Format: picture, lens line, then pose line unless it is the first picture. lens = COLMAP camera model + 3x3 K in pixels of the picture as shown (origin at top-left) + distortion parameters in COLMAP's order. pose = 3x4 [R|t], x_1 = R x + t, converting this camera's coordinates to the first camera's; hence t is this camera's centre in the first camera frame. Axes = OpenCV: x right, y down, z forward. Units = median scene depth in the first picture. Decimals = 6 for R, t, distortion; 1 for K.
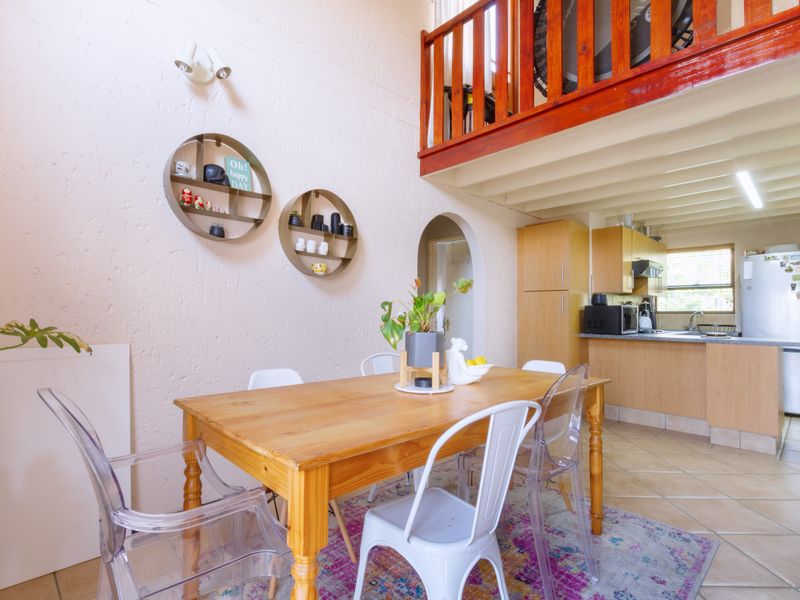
lens RADIAL K [[407.8, 0, 398.5], [0, 407.8, 302.9], [0, 0, 1]] dist [0.000642, 0.000847]
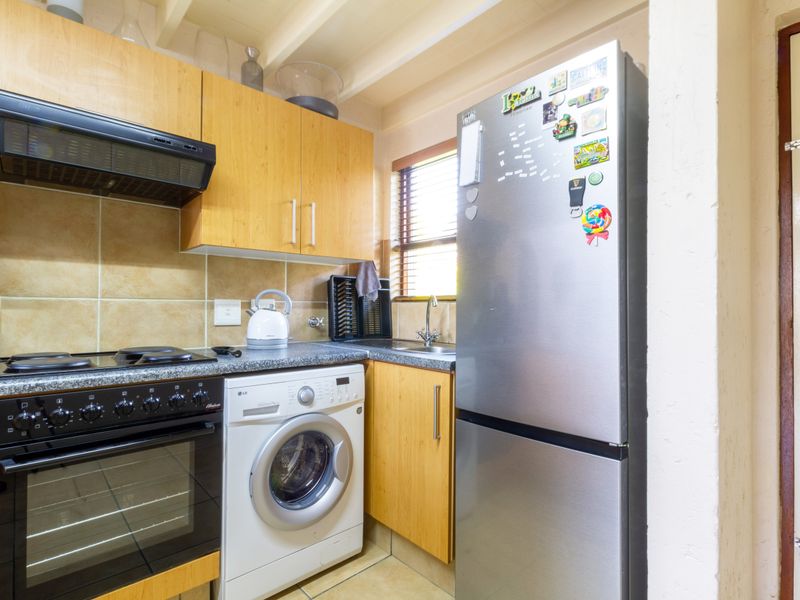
lens RADIAL K [[407.8, 0, 398.5], [0, 407.8, 302.9], [0, 0, 1]] dist [0.000642, 0.000847]
pose [[0.999626, -0.002668, -0.027234, 0.854001], [0.003123, 0.999856, 0.016676, 0.024633], [0.027185, -0.016755, 0.999490, 0.734198]]
